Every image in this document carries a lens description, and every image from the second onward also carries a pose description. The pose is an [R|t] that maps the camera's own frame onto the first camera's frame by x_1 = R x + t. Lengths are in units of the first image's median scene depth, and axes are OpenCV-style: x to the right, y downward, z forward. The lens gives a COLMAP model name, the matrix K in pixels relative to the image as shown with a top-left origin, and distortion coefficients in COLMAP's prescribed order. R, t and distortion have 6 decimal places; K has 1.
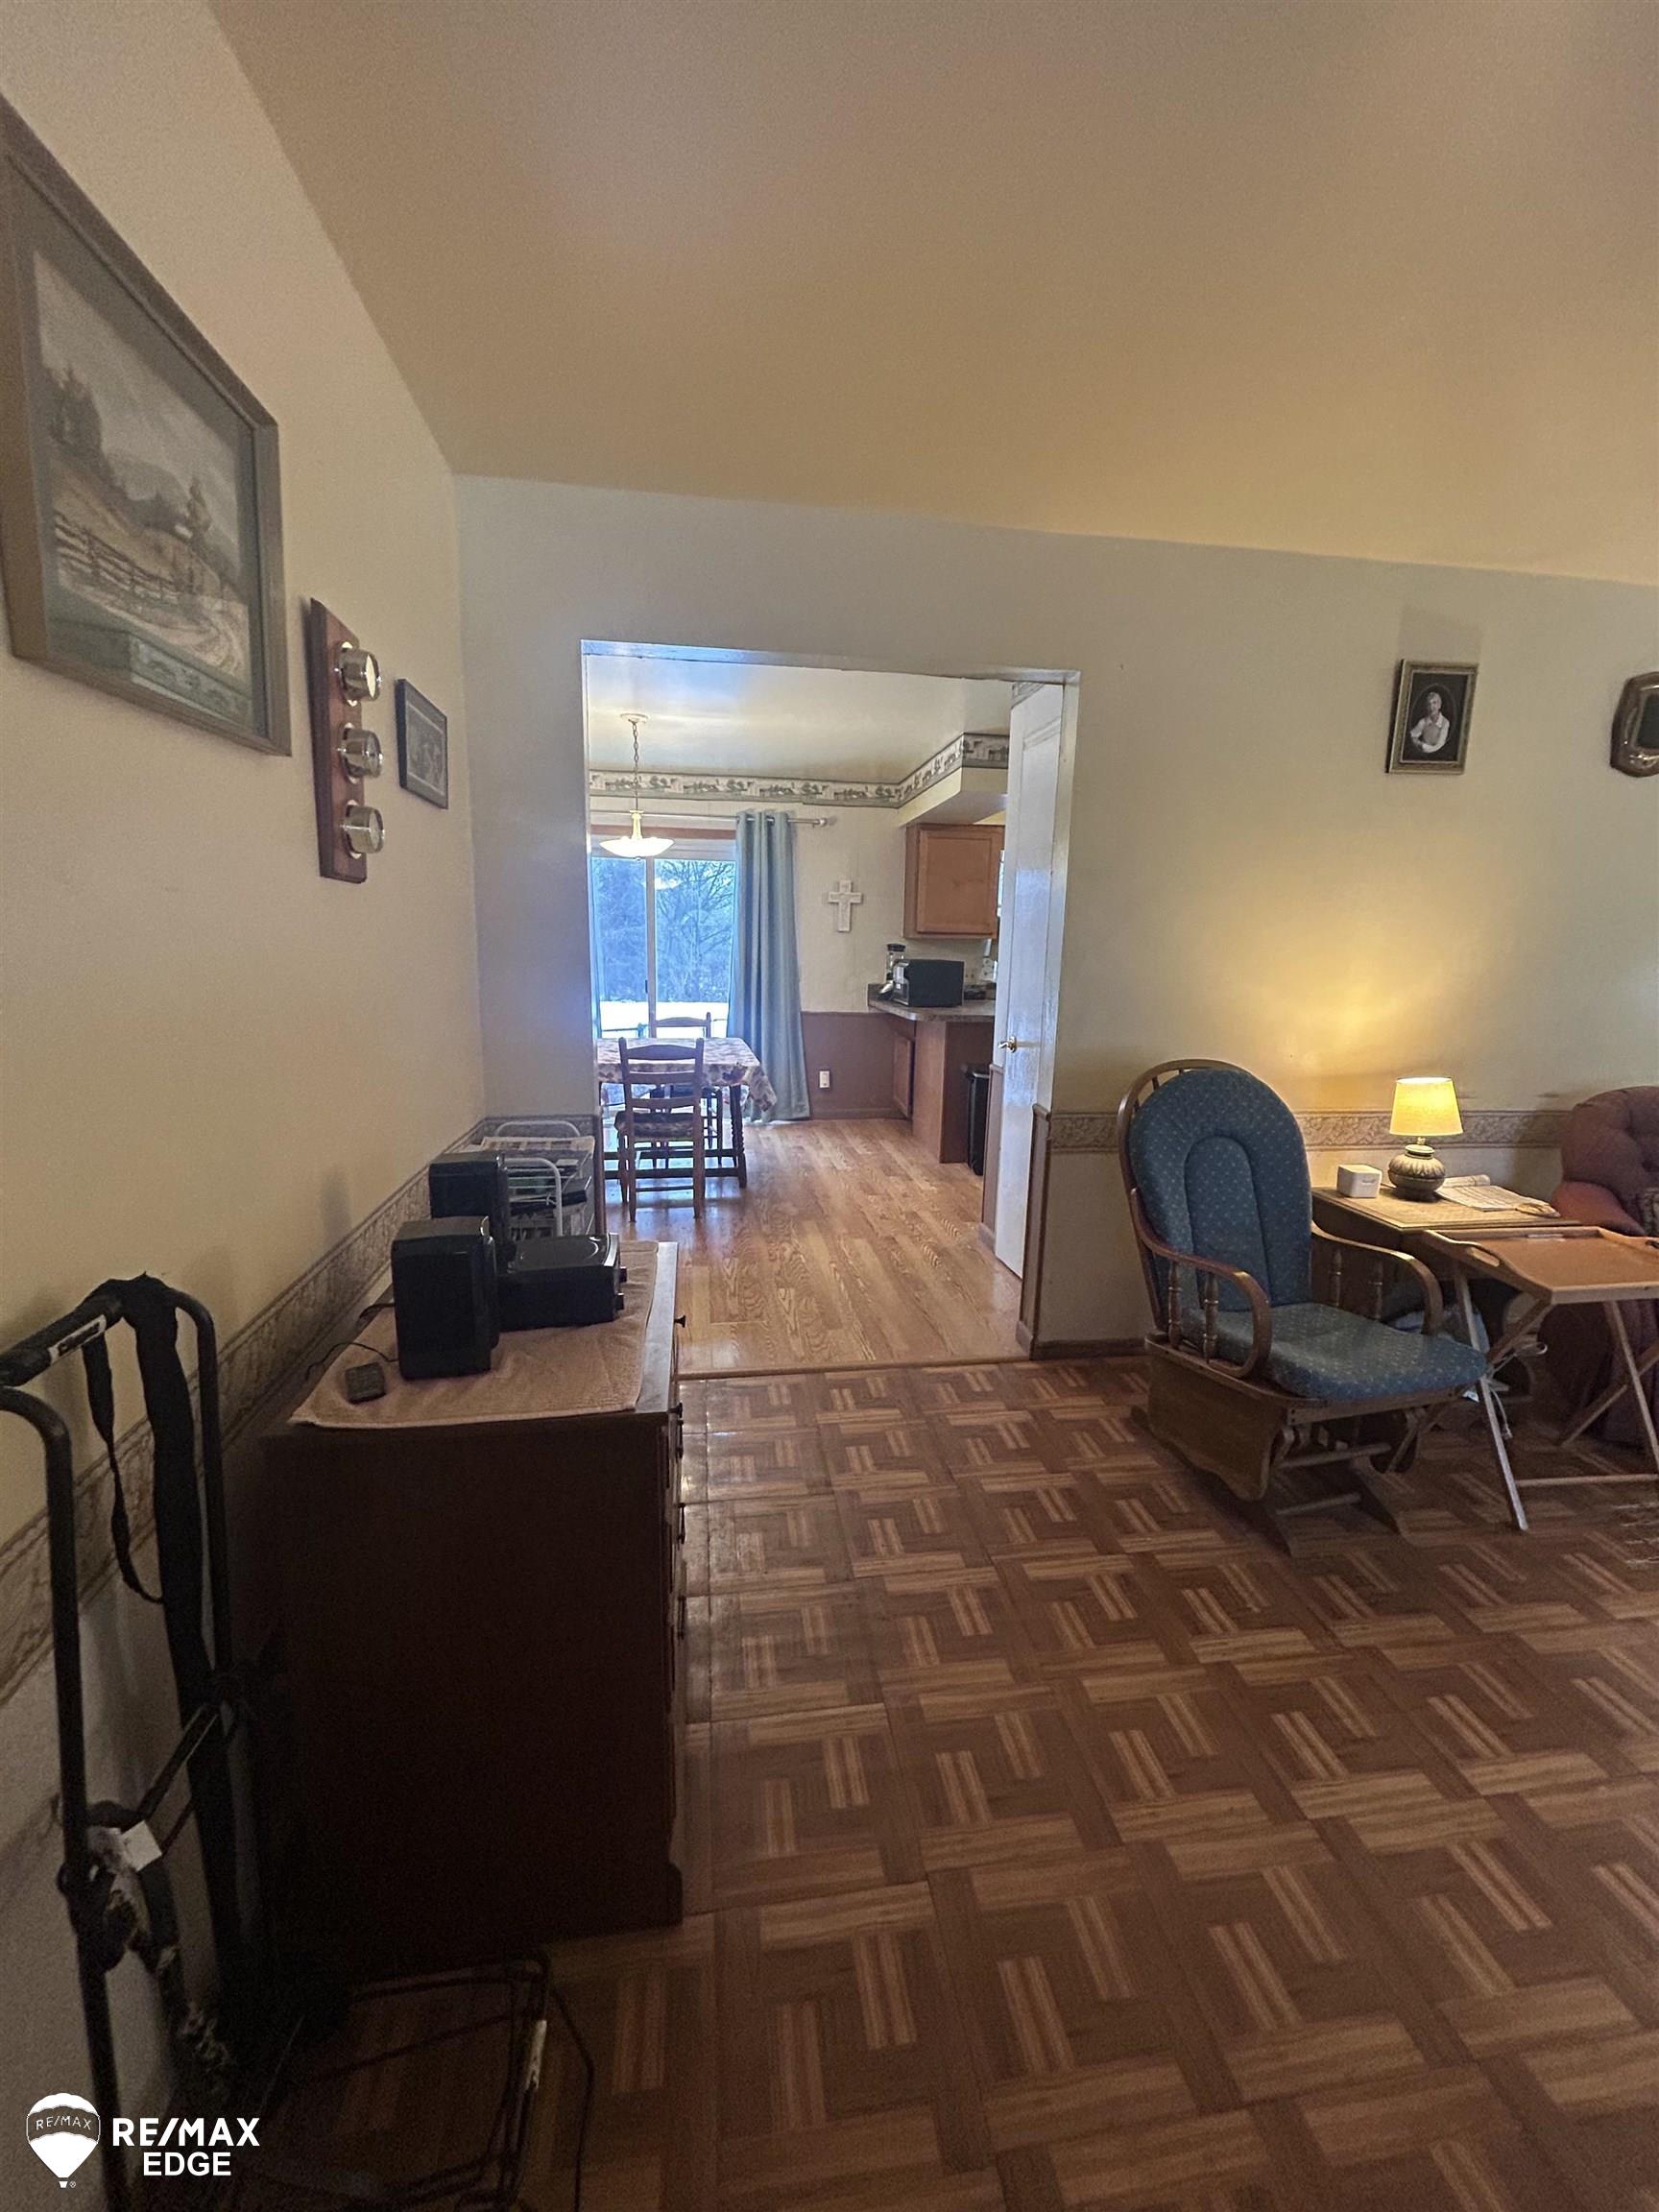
lens RADIAL K [[890.6, 0, 827.8], [0, 890.6, 1110.5], [0, 0, 1]] dist [0.001571, 0.000594]
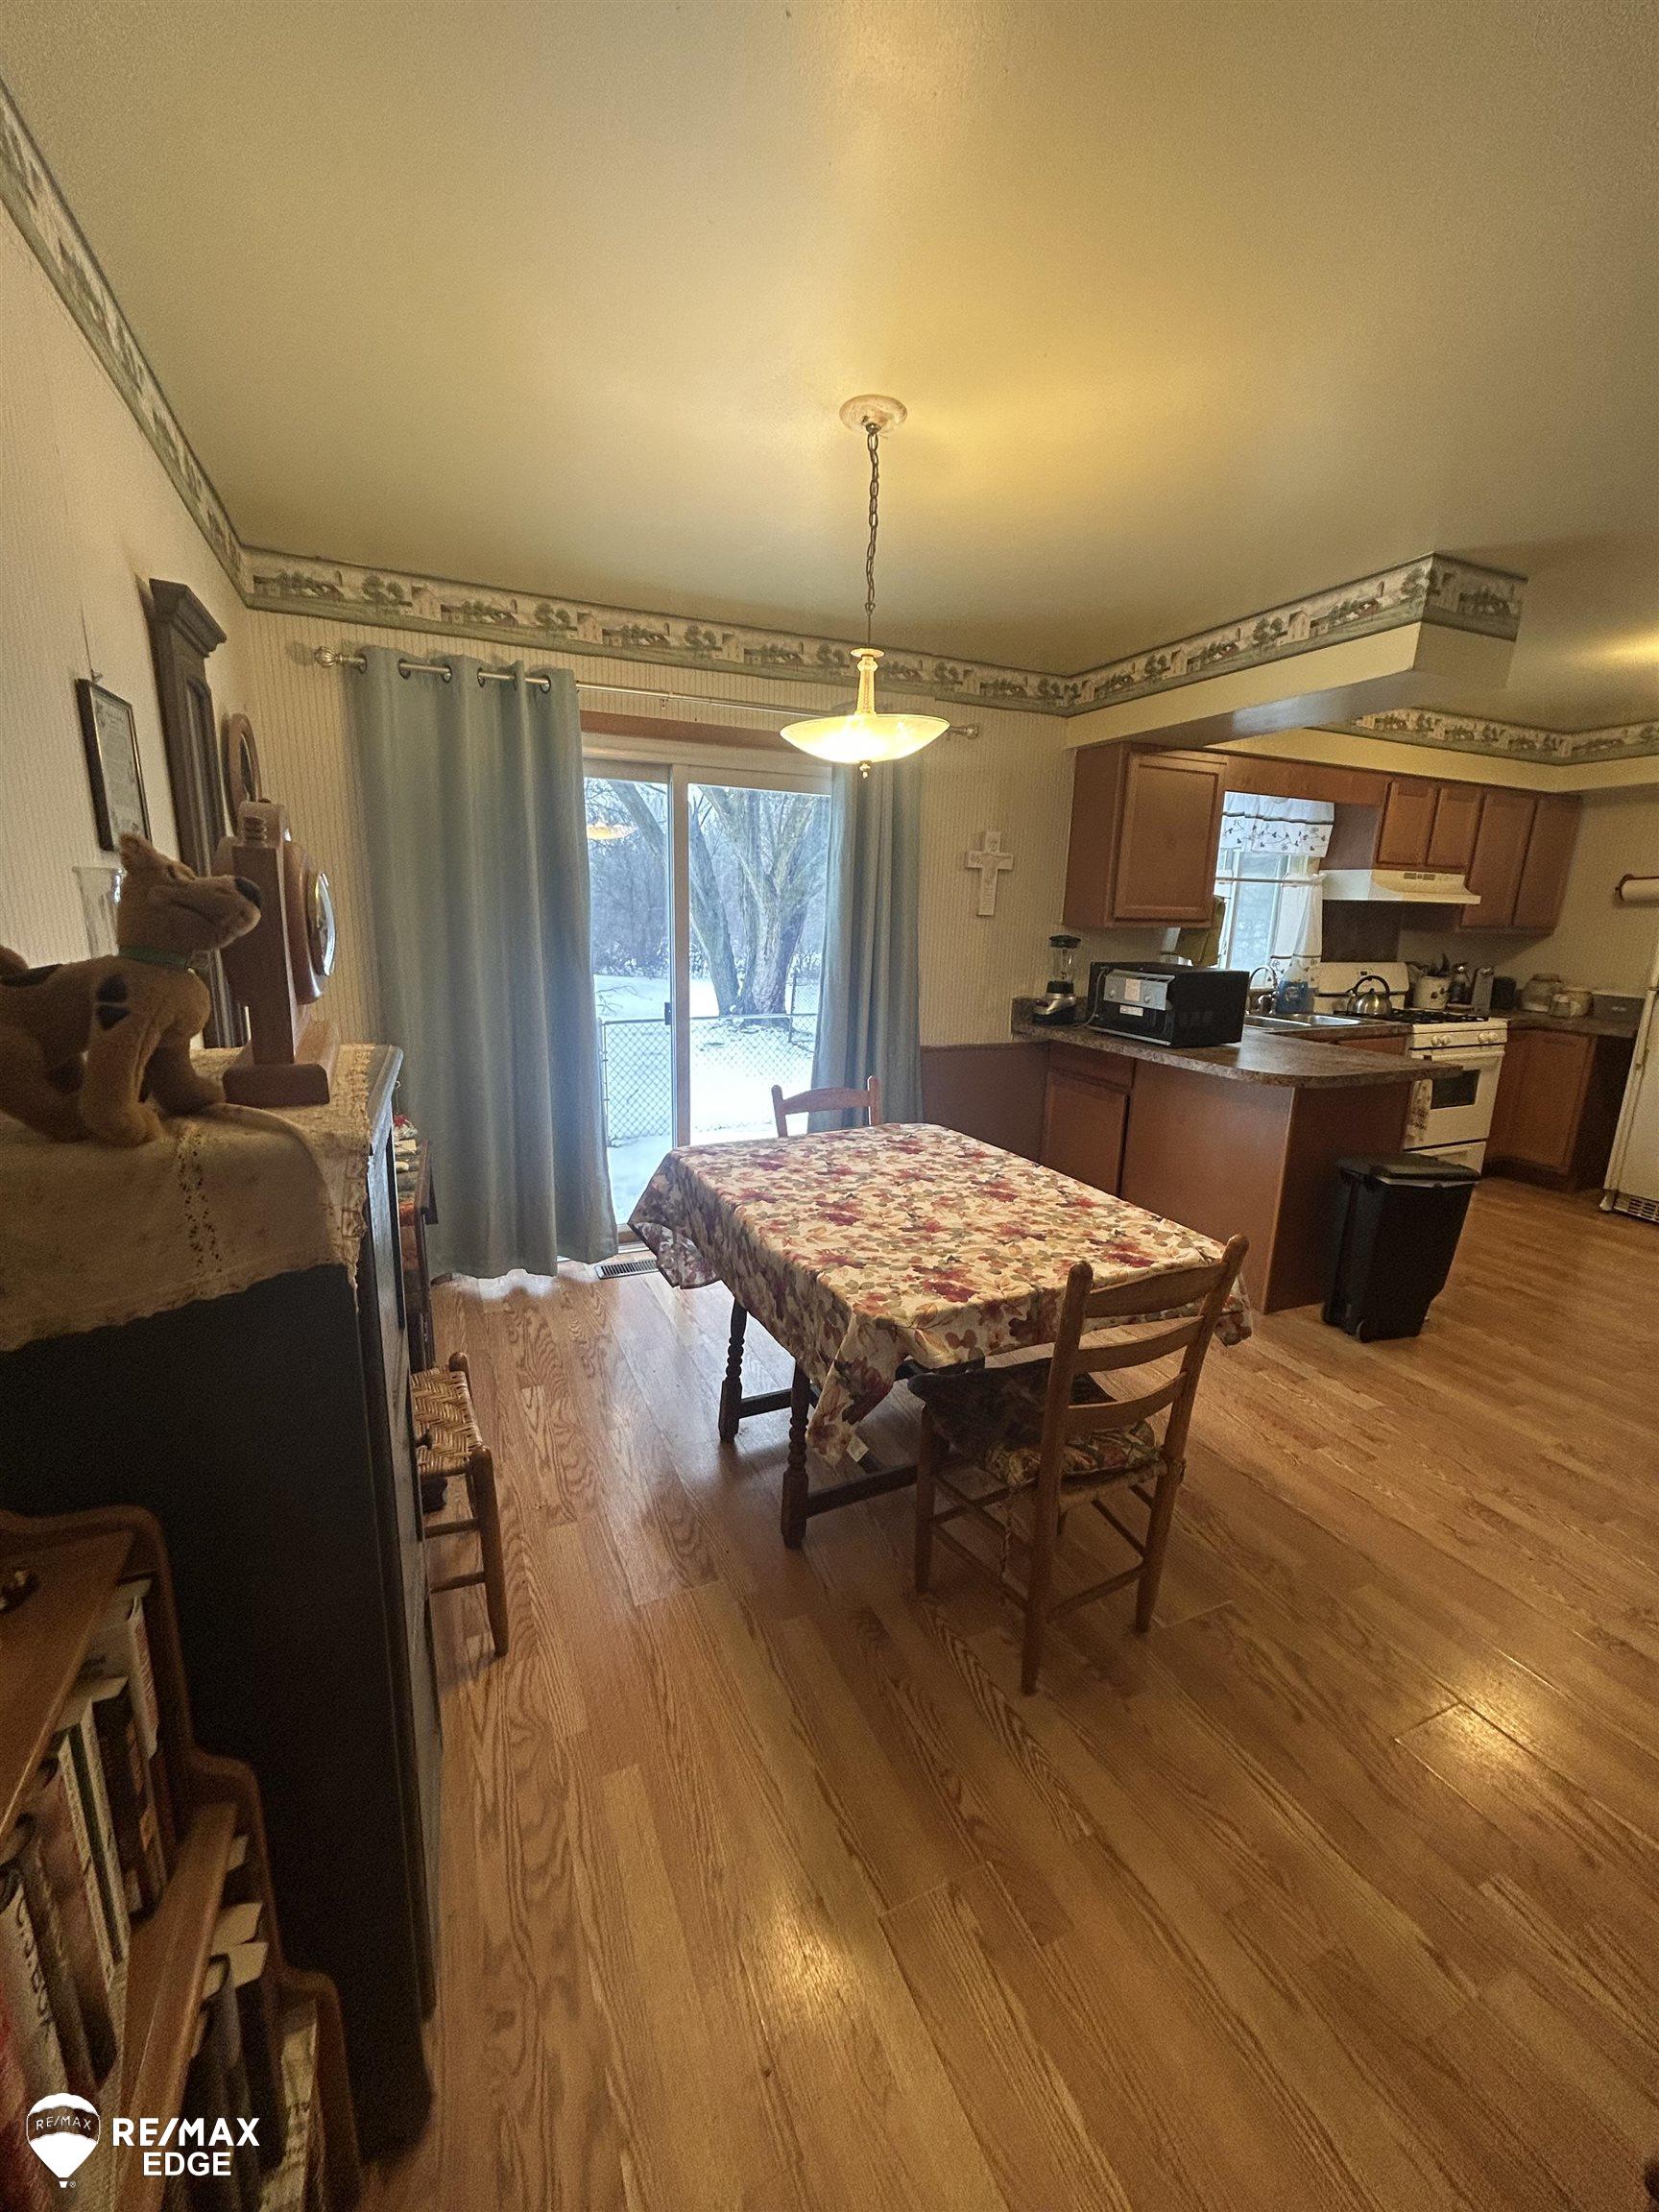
lens RADIAL K [[890.6, 0, 827.8], [0, 890.6, 1110.5], [0, 0, 1]] dist [0.001571, 0.000594]
pose [[0.962523, -0.057853, 0.264957, -0.266054], [0.045469, 0.997578, 0.052643, -0.106062], [-0.267361, -0.038623, 0.962822, 0.438102]]
